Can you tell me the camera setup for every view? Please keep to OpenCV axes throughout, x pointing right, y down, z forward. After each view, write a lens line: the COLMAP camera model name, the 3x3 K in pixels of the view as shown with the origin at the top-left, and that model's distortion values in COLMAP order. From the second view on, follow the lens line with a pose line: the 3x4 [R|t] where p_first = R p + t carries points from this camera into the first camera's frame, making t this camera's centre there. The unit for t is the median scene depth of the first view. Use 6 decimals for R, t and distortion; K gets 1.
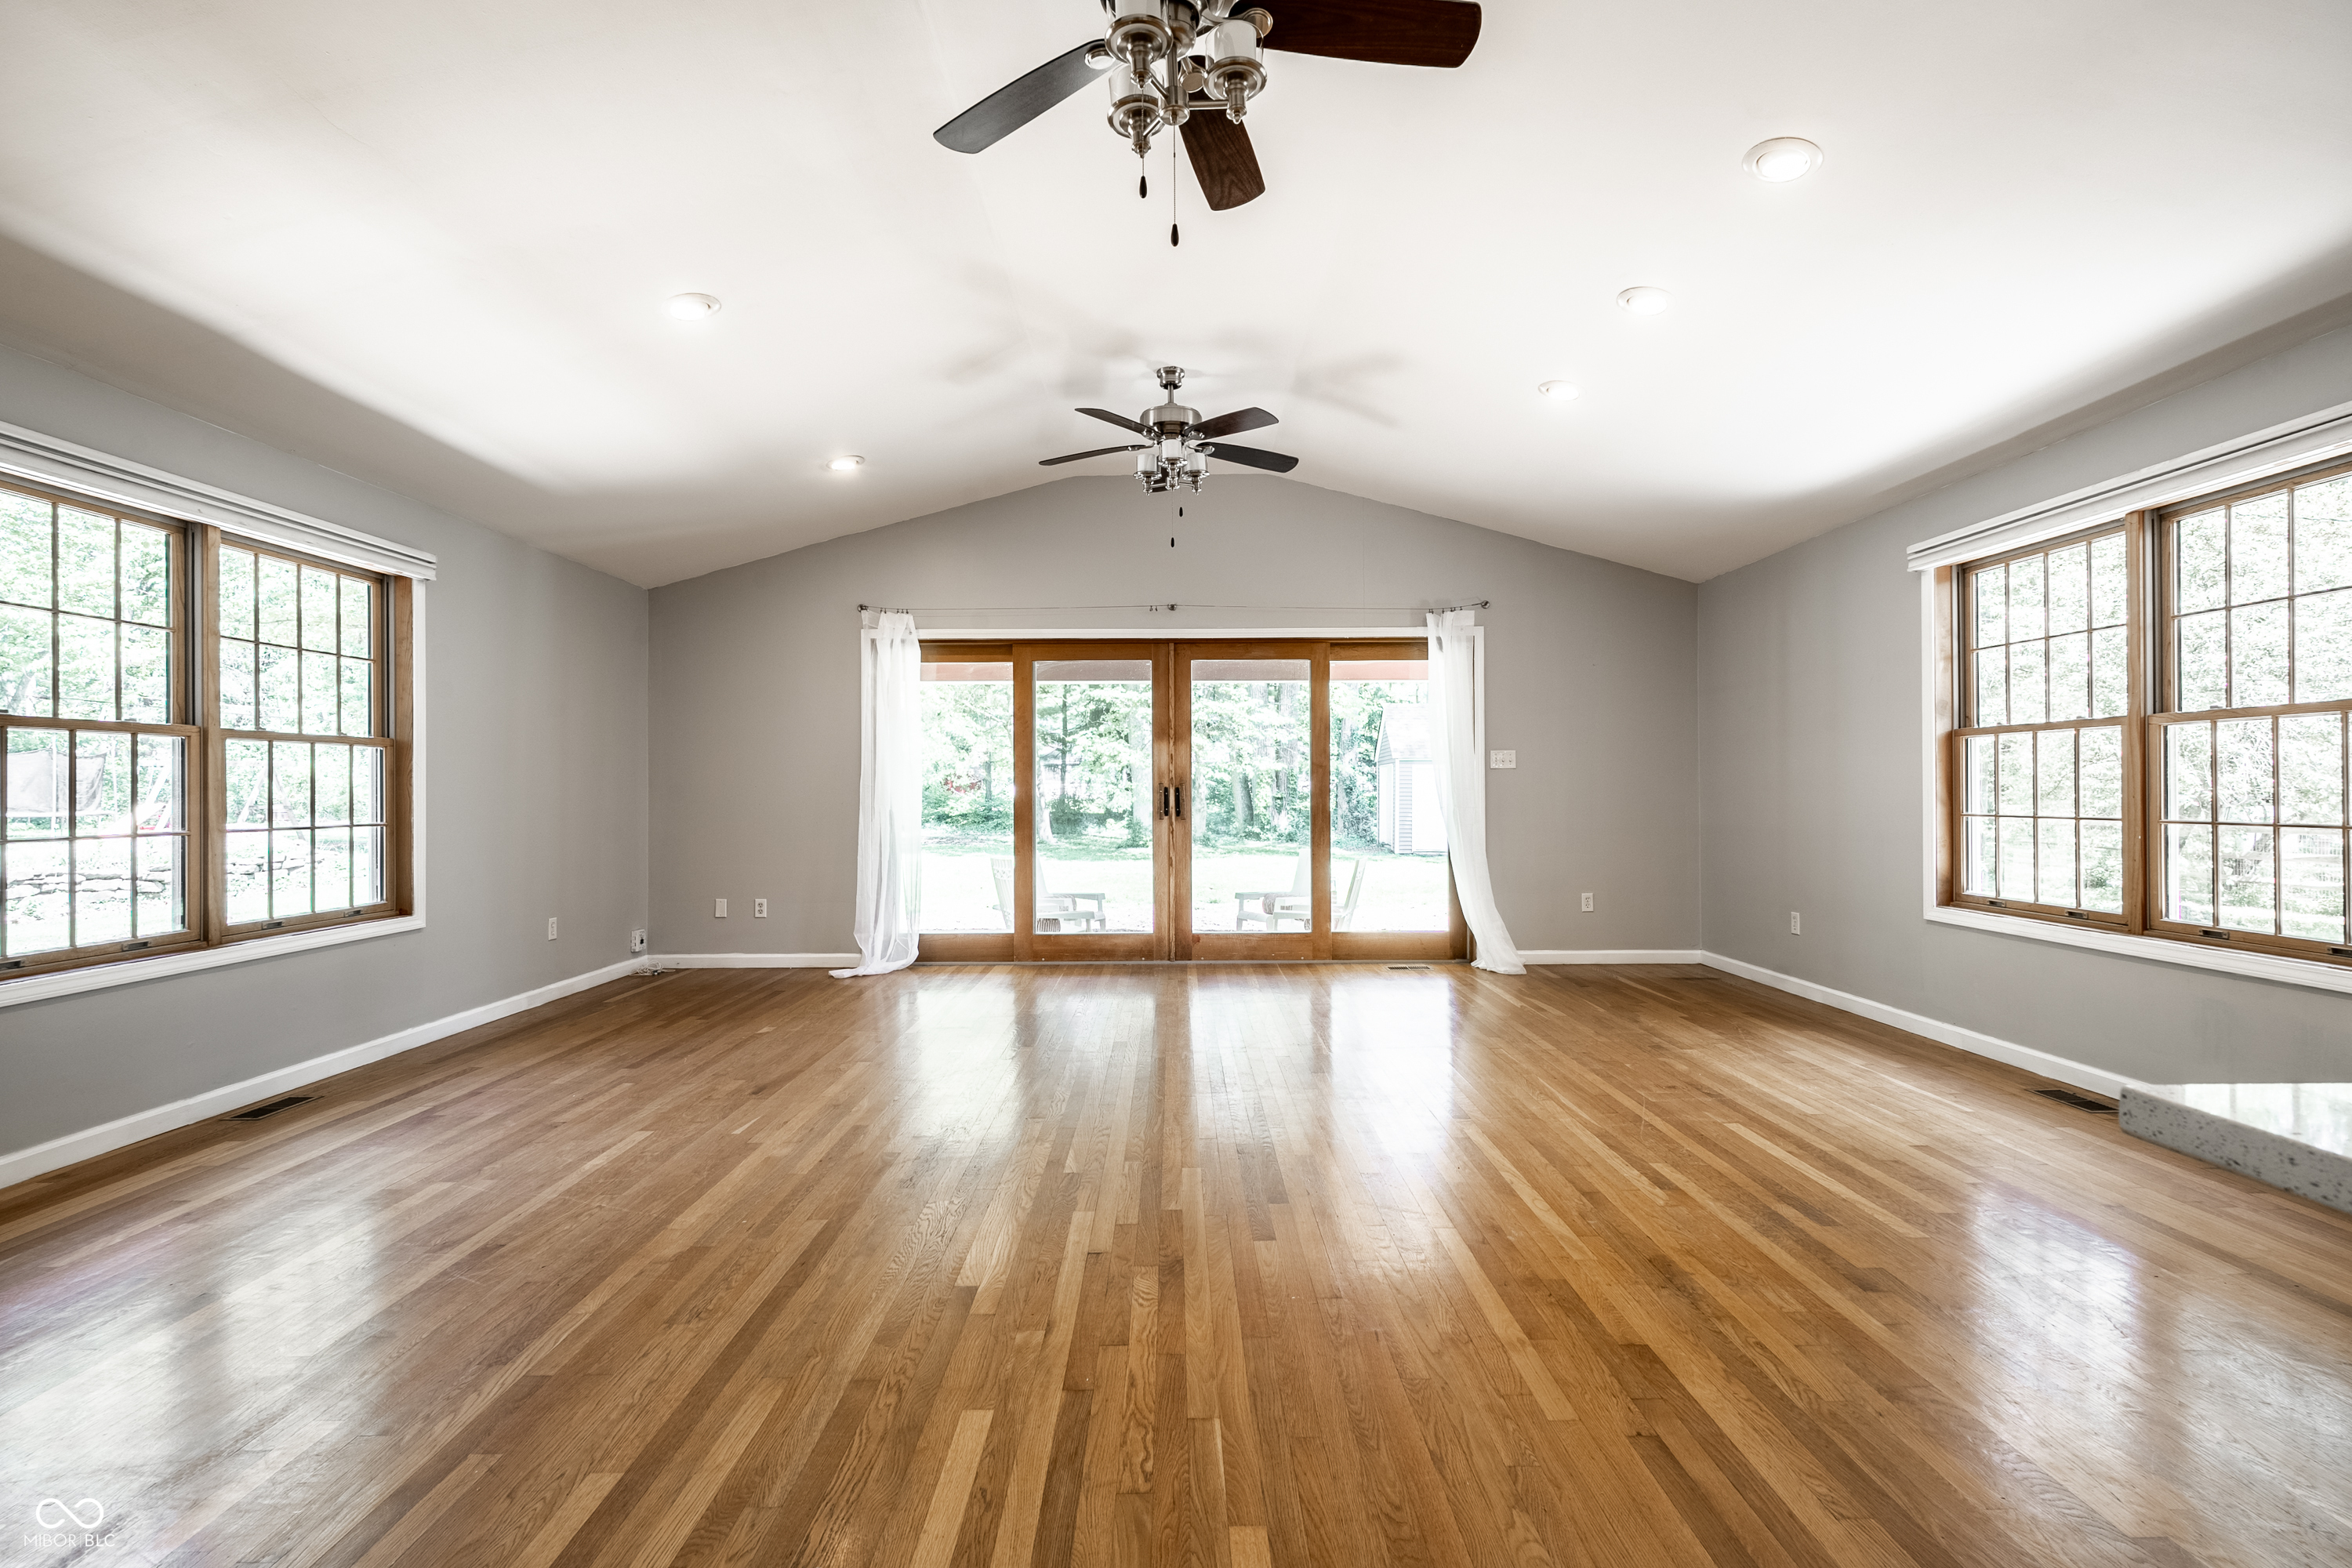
lens RADIAL K [[1066.9, 0, 1176.0], [0, 1066.9, 784.0], [0, 0, 1]] dist [-0.000060, -0.000249]
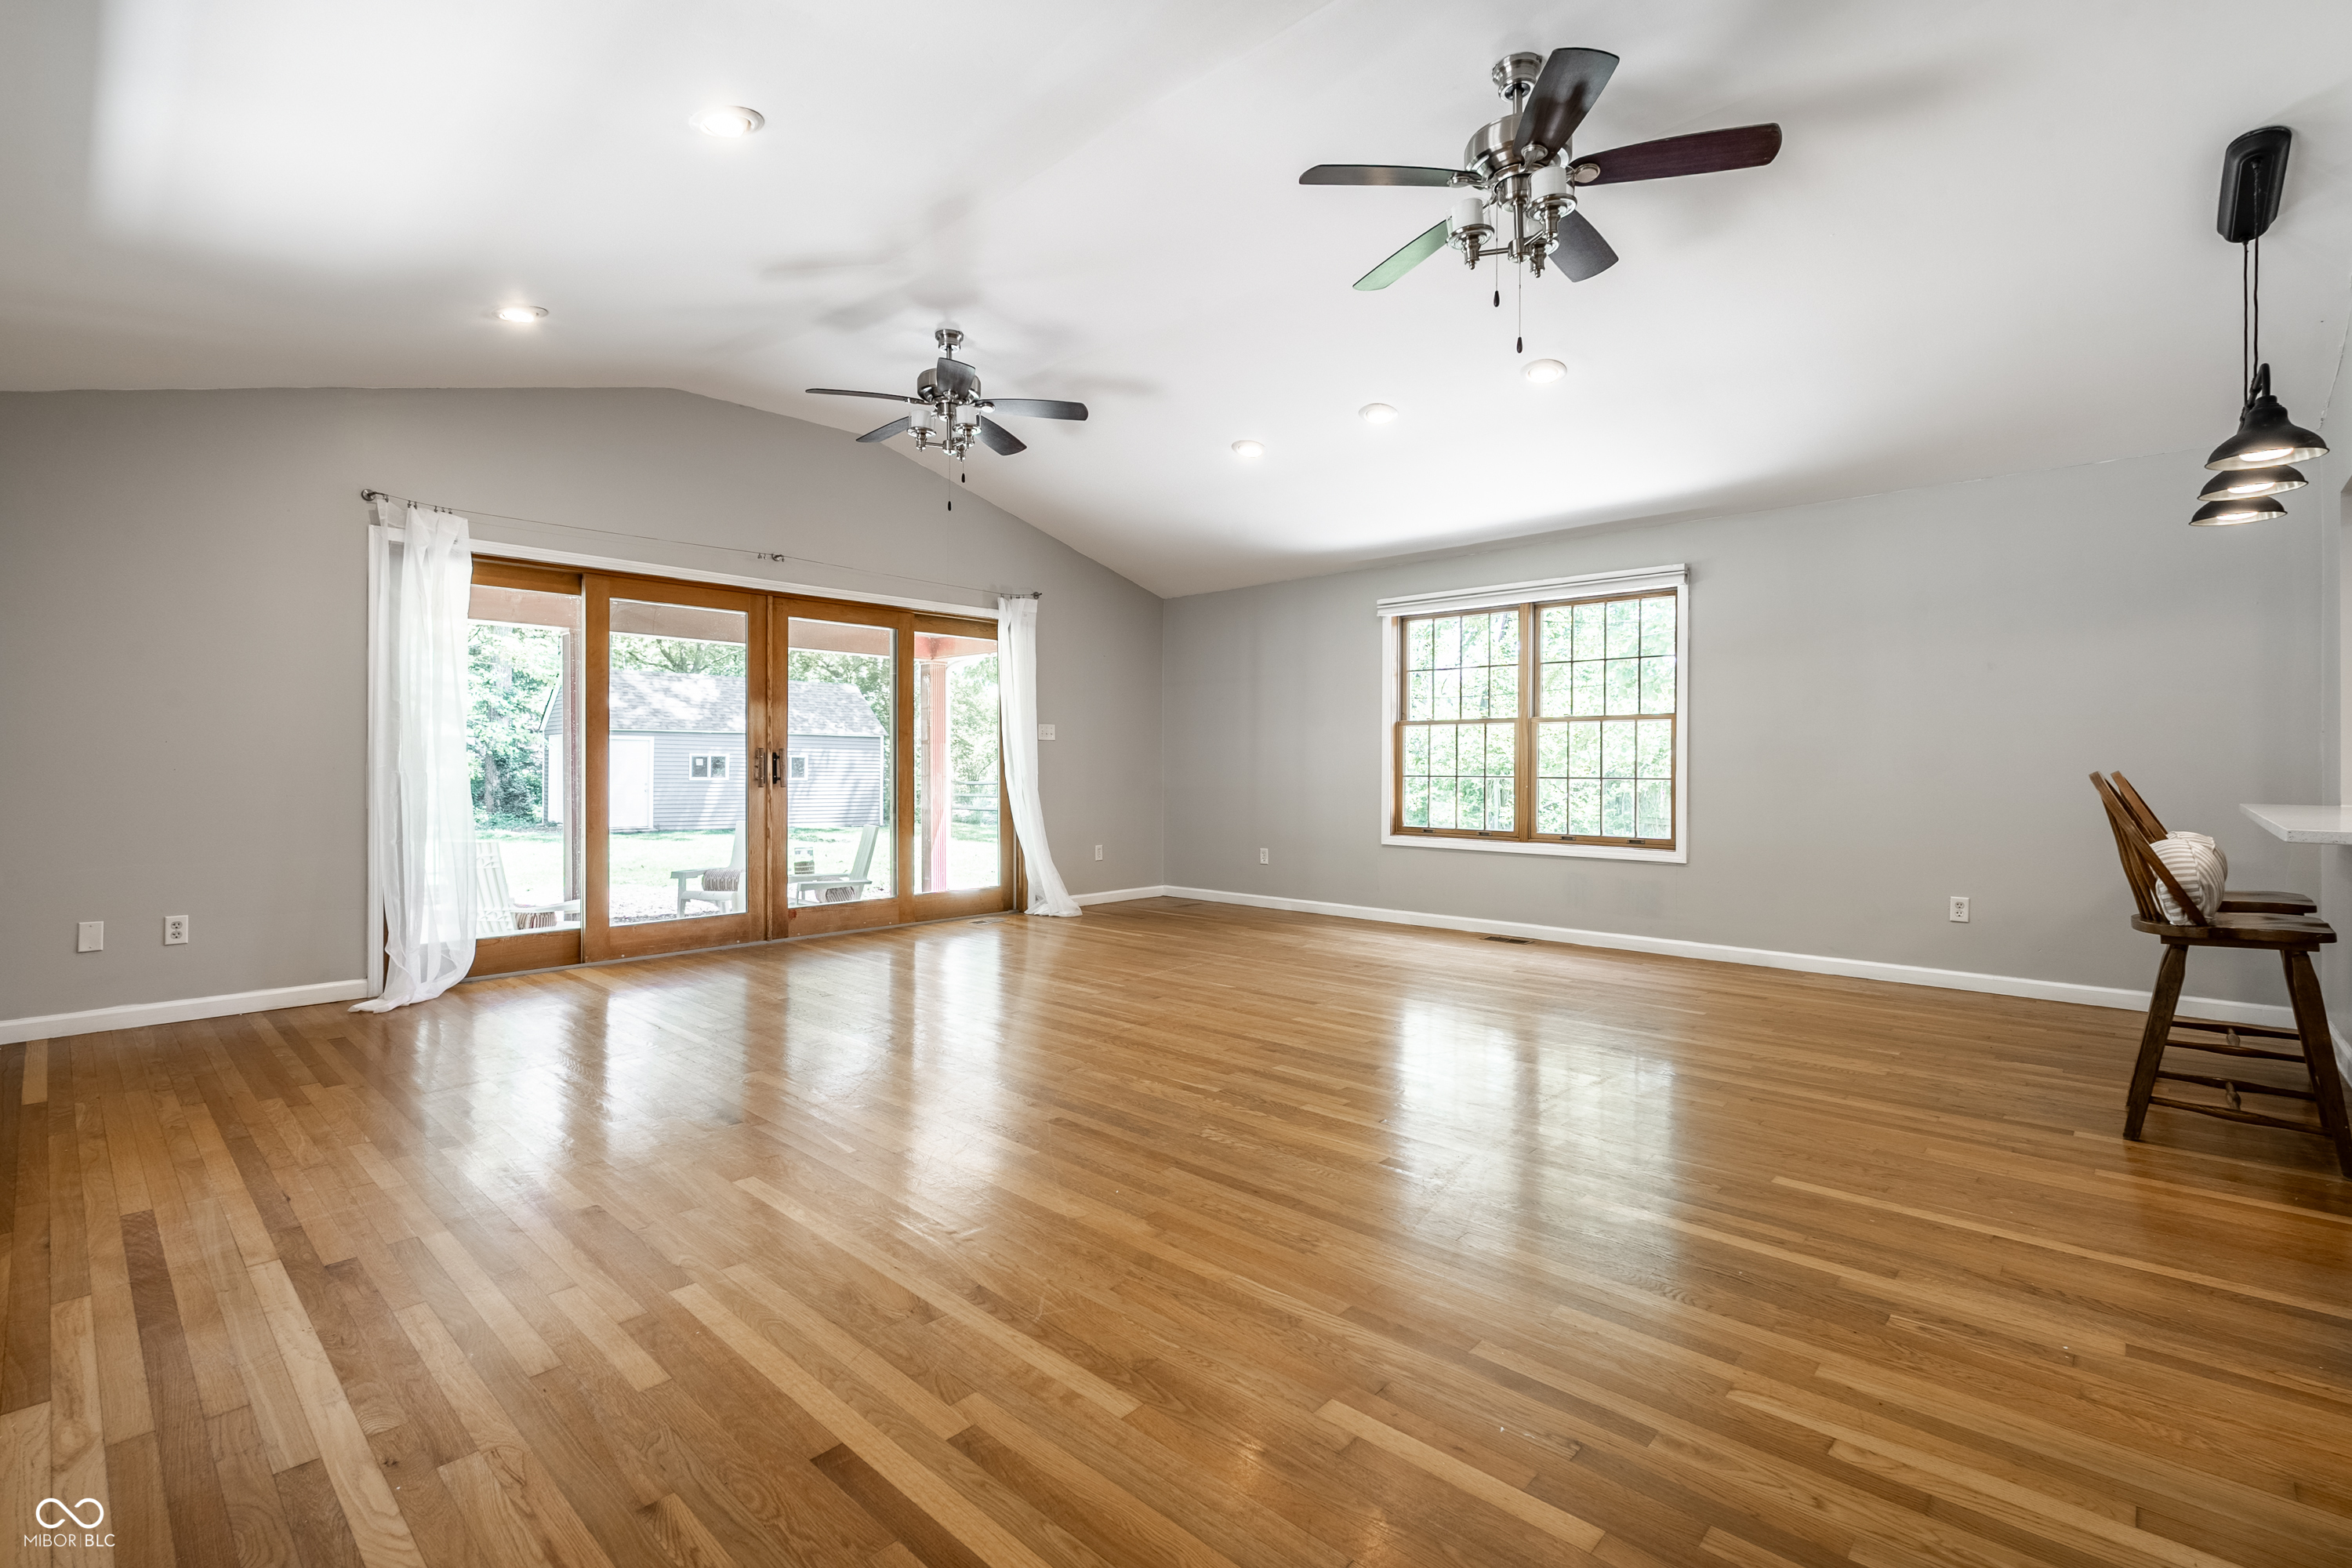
lens RADIAL K [[1061.6, 0, 1141.6], [0, 1061.6, 765.7], [0, 0, 1]] dist [-0.005777, -0.000349]
pose [[0.694388, 0.005180, 0.719582, -0.521648], [-0.009444, 0.999954, 0.001916, 0.011559], [-0.719538, -0.008126, 0.694405, 0.156269]]
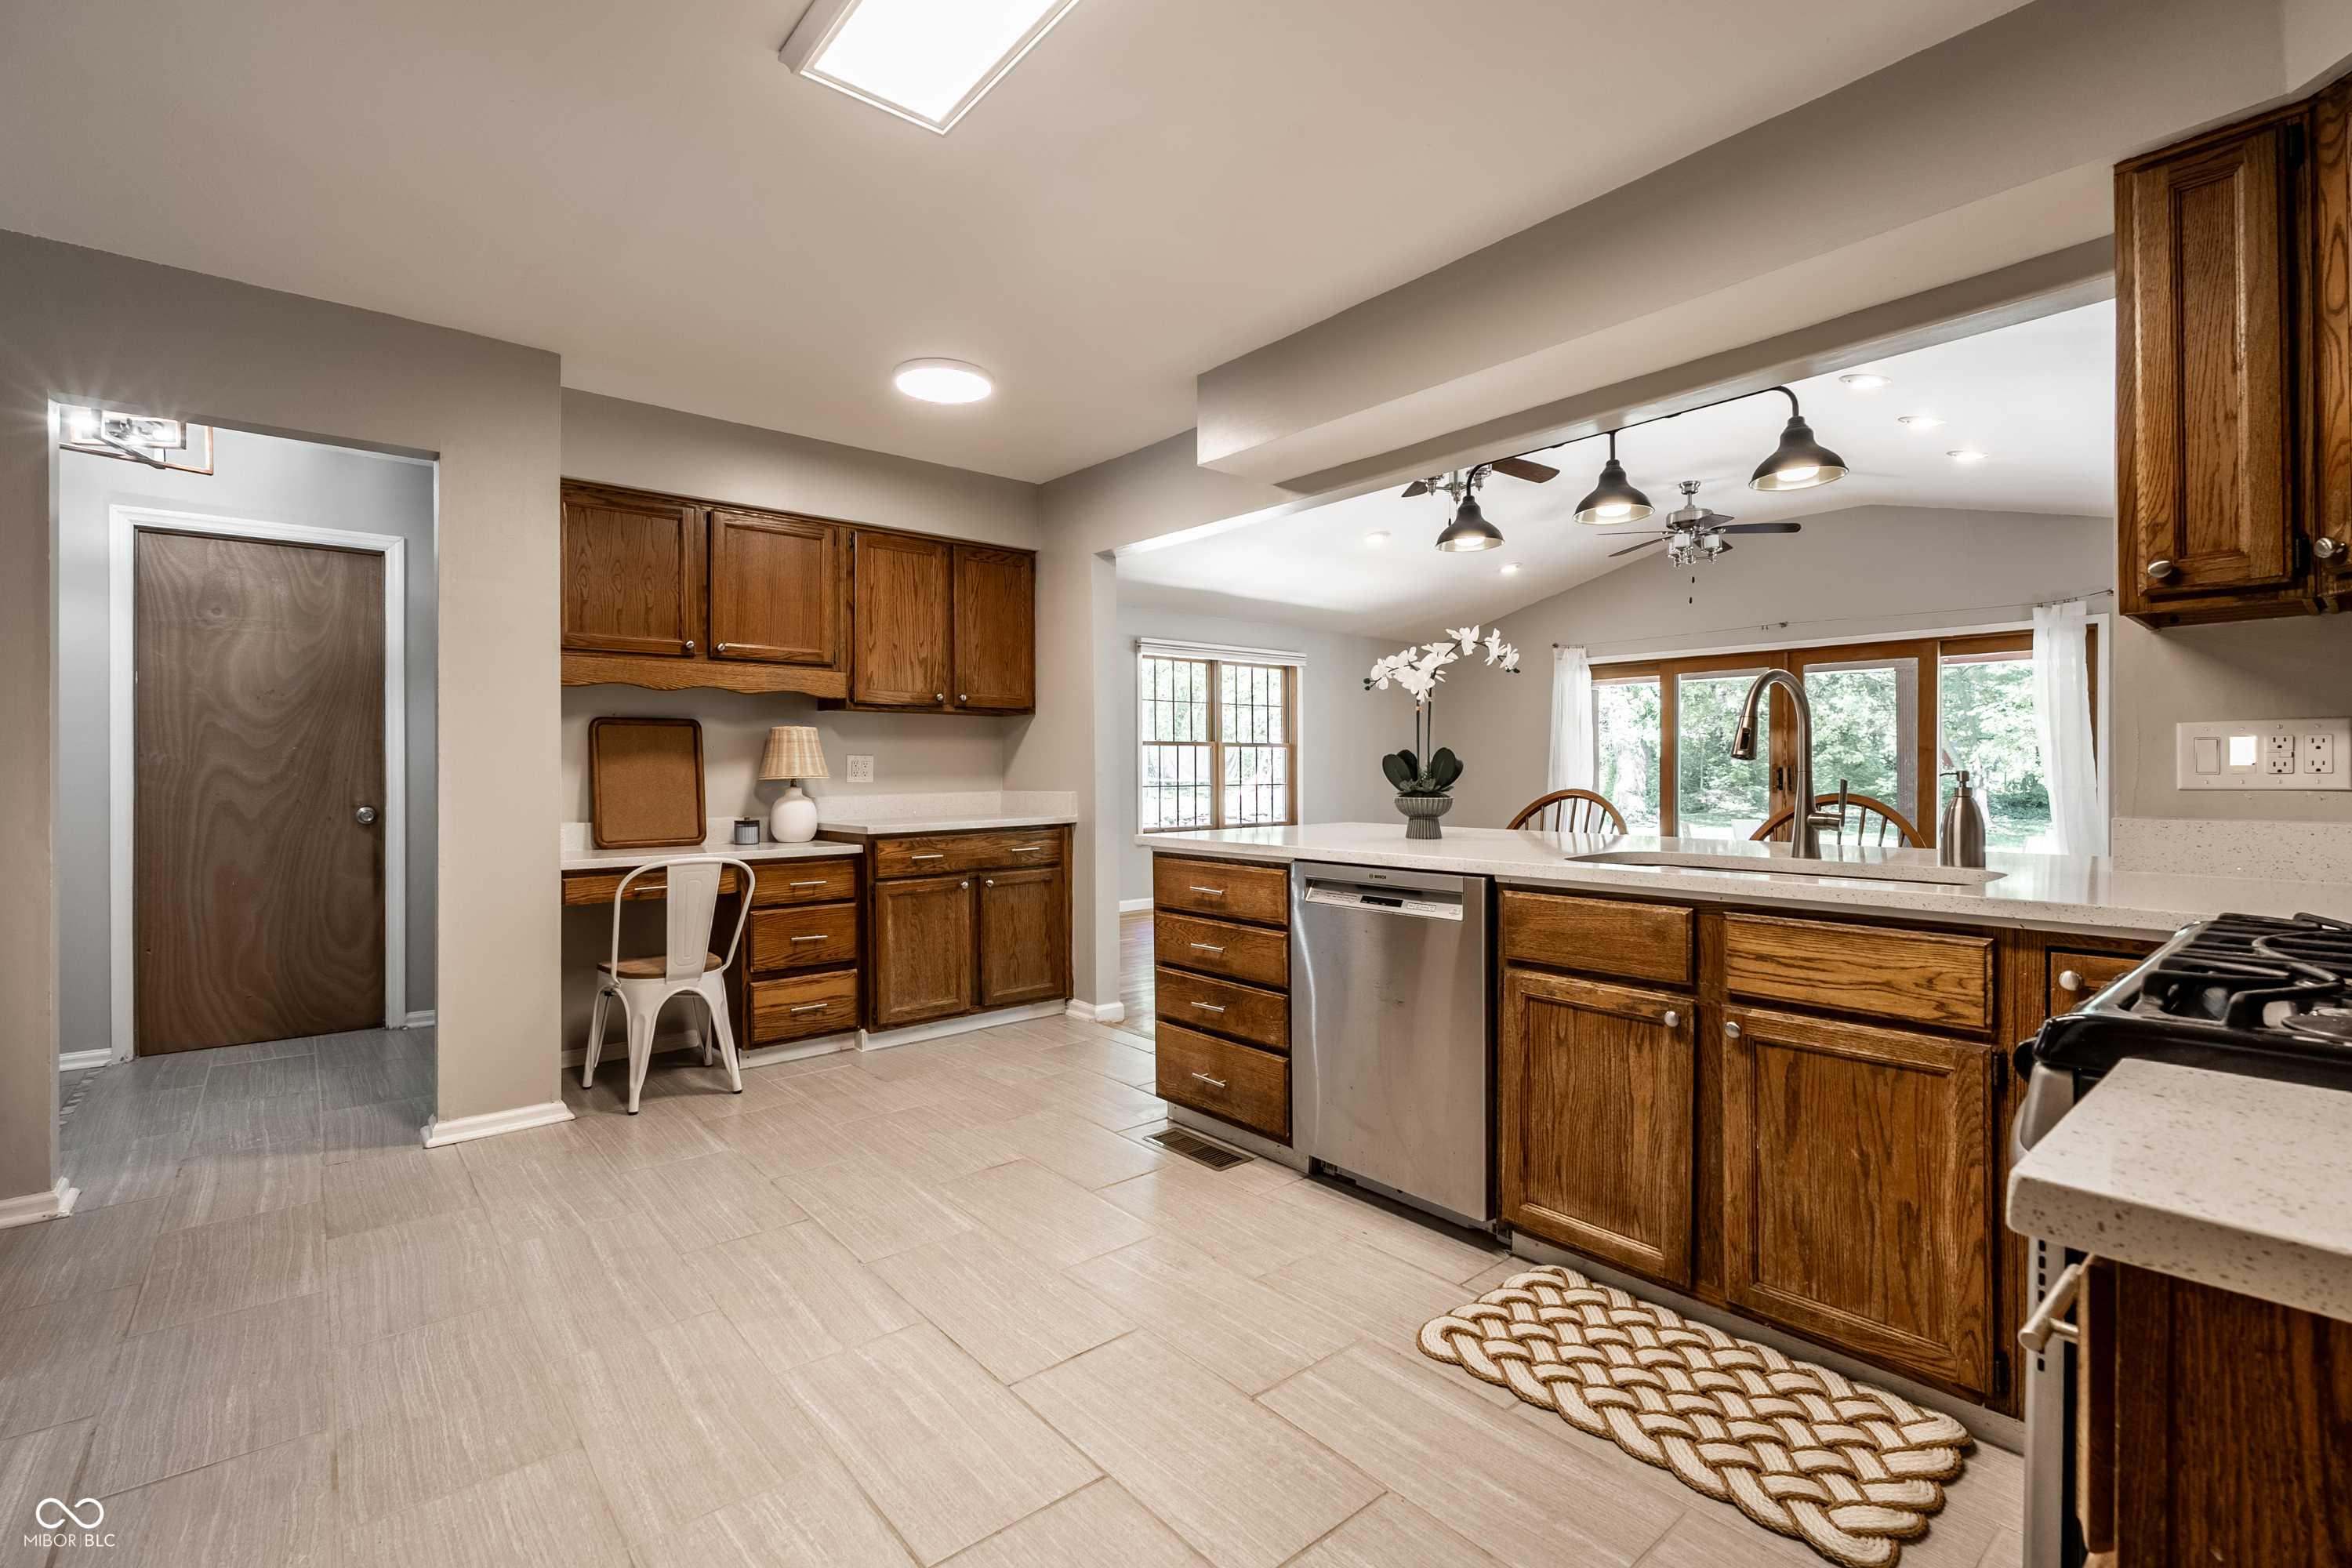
lens RADIAL K [[1066.9, 0, 1176.0], [0, 1066.9, 784.0], [0, 0, 1]] dist [-0.000060, -0.000249]
pose [[0.656306, 0.013469, -0.754375, 0.563467], [0.001088, 0.999823, 0.018797, -0.001937], [0.754494, -0.013157, 0.656175, -0.437467]]
